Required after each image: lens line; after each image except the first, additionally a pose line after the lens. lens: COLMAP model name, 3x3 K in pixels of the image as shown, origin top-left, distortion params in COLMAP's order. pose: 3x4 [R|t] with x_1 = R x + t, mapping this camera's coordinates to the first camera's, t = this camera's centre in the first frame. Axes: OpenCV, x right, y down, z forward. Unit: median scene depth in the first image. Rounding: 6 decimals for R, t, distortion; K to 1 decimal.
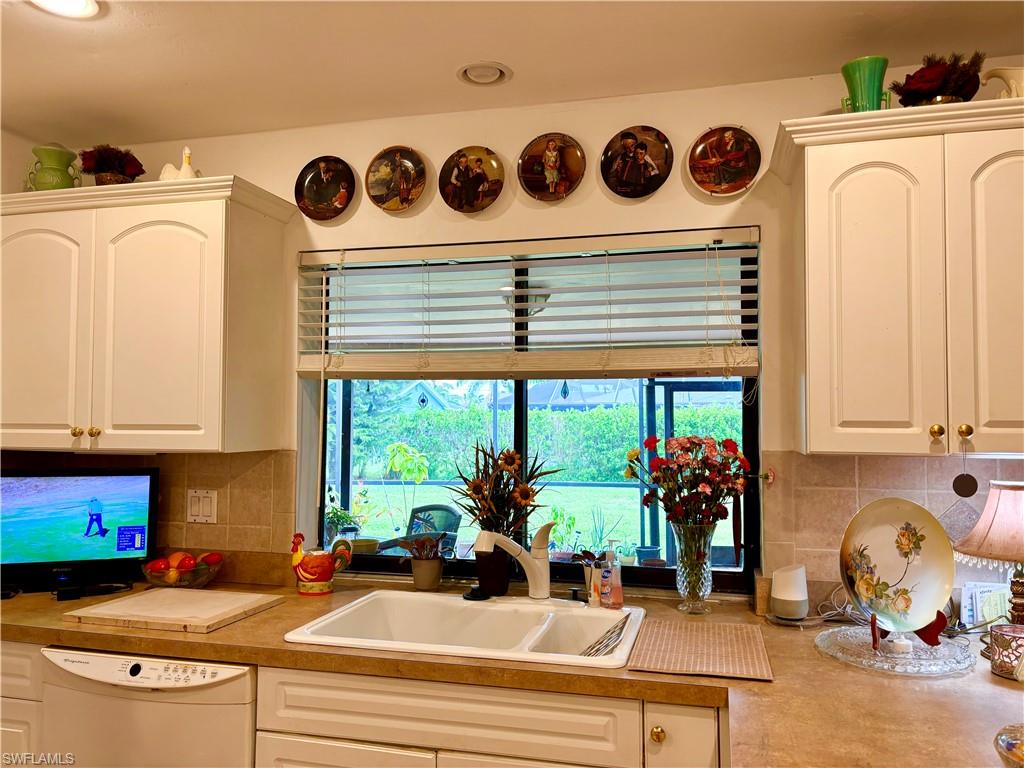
lens RADIAL K [[774.7, 0, 511.3], [0, 774.7, 382.4], [0, 0, 1]] dist [0.030098, -0.020585]
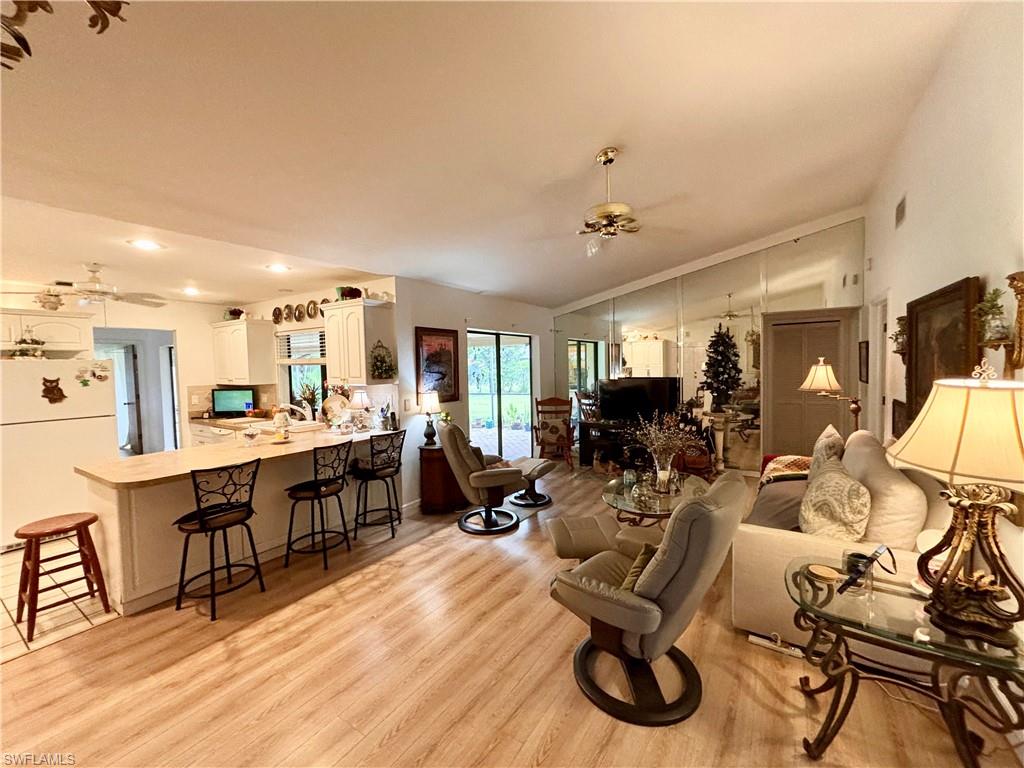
lens RADIAL K [[416.5, 0, 513.0], [0, 416.5, 386.1], [0, 0, 1]] dist [0.007724, 0.000090]
pose [[0.949016, -0.005094, -0.315187, 1.529320], [0.037745, 0.994512, 0.097576, -0.063656], [0.312961, -0.104498, 0.944000, -0.620079]]
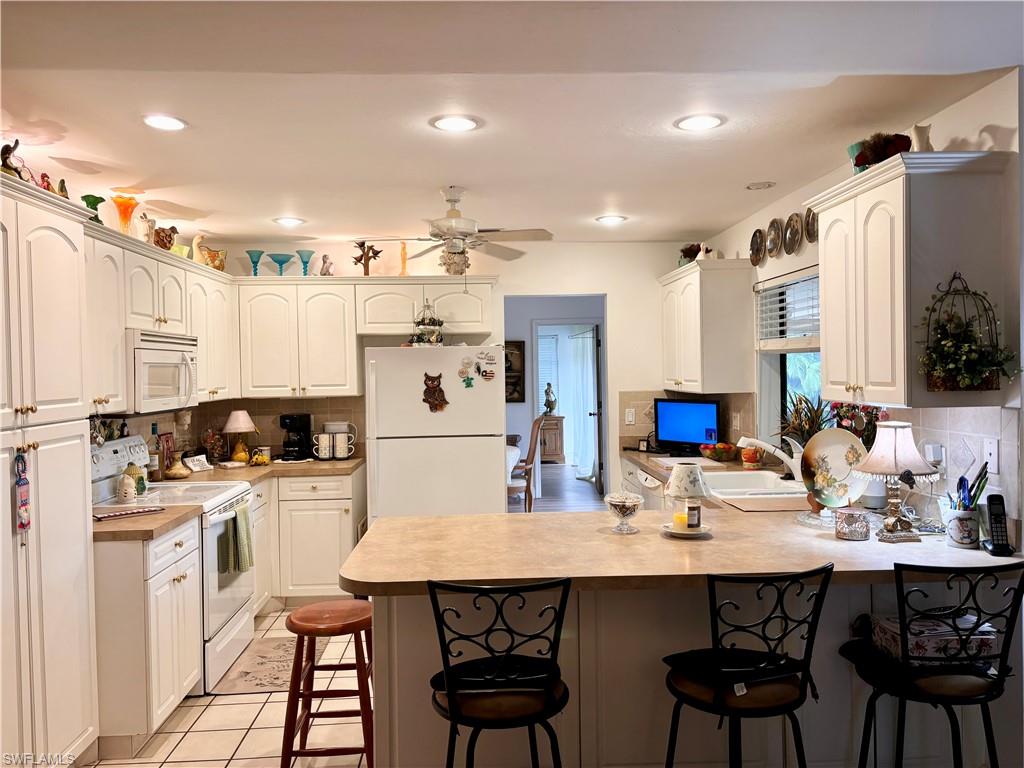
lens RADIAL K [[774.7, 0, 512.4], [0, 774.7, 381.8], [0, 0, 1]] dist [0.030098, -0.020585]
pose [[0.305632, 0.006502, -0.952127, 1.314321], [0.065234, 0.997484, 0.027751, -0.028688], [0.949912, -0.070593, 0.304439, -0.102710]]
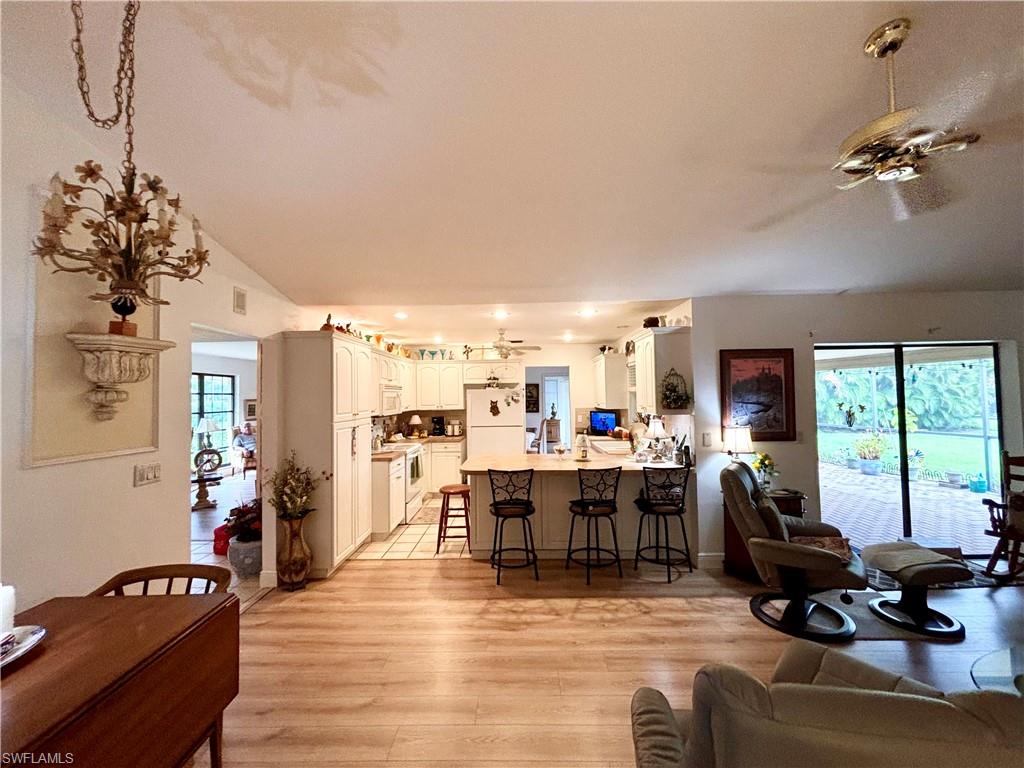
lens RADIAL K [[416.5, 0, 514.2], [0, 416.5, 384.3], [0, 0, 1]] dist [0.007724, 0.000090]
pose [[0.240047, -0.032190, -0.970227, 1.878377], [0.064177, 0.997790, -0.017226, -0.053986], [0.968638, -0.058131, 0.241583, -0.186323]]
